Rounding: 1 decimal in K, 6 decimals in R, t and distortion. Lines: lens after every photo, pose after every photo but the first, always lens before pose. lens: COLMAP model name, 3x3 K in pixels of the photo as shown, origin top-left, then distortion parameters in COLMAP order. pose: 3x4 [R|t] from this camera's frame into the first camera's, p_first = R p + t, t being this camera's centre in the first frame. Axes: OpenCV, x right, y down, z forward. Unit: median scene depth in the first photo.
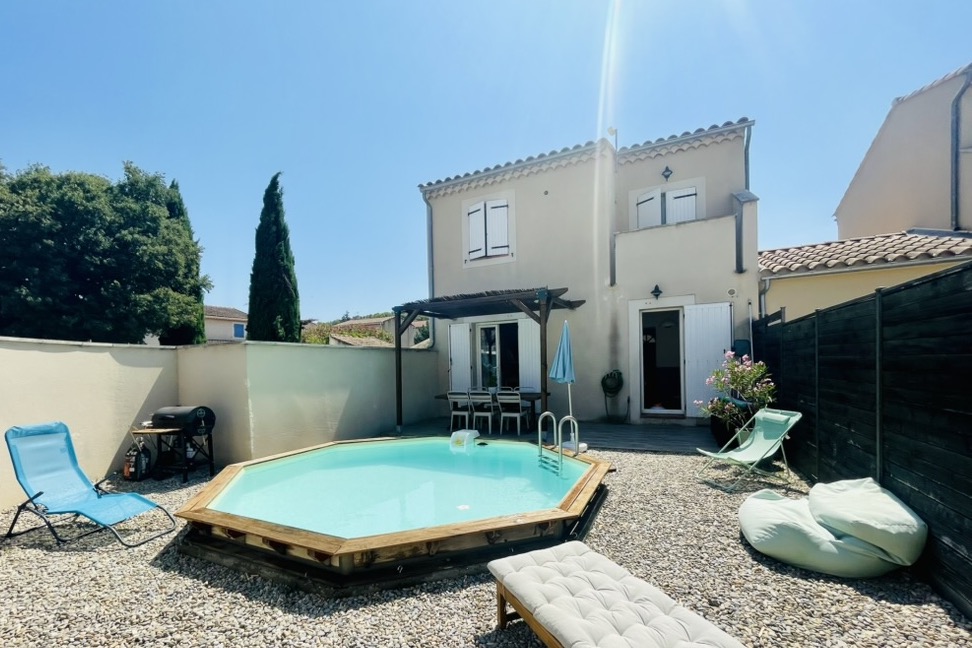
lens RADIAL K [[416.9, 0, 462.6], [0, 416.9, 372.4], [0, 0, 1]] dist [0.002720, 0.000695]
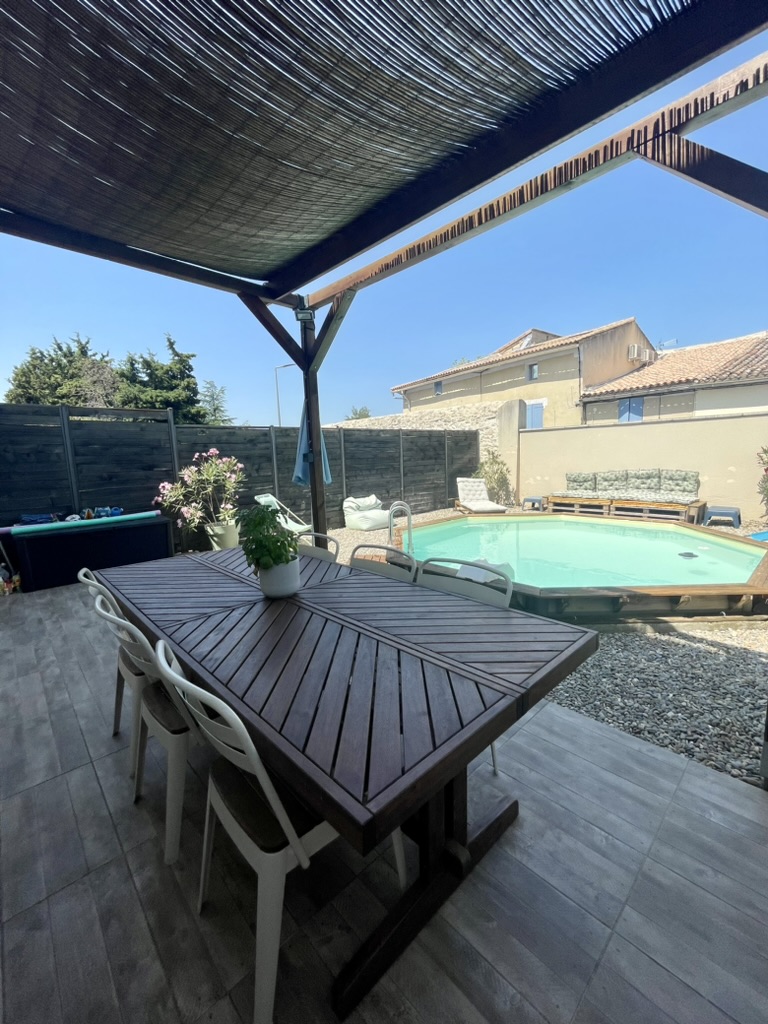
lens RADIAL K [[415.4, 0, 383.4], [0, 415.4, 510.1], [0, 0, 1]] dist [-0.000886, 0.000252]
pose [[-0.937620, 0.013587, 0.347395, -0.048763], [0.066348, 0.987864, 0.140436, -0.015839], [-0.341271, 0.154725, -0.927143, 1.330584]]
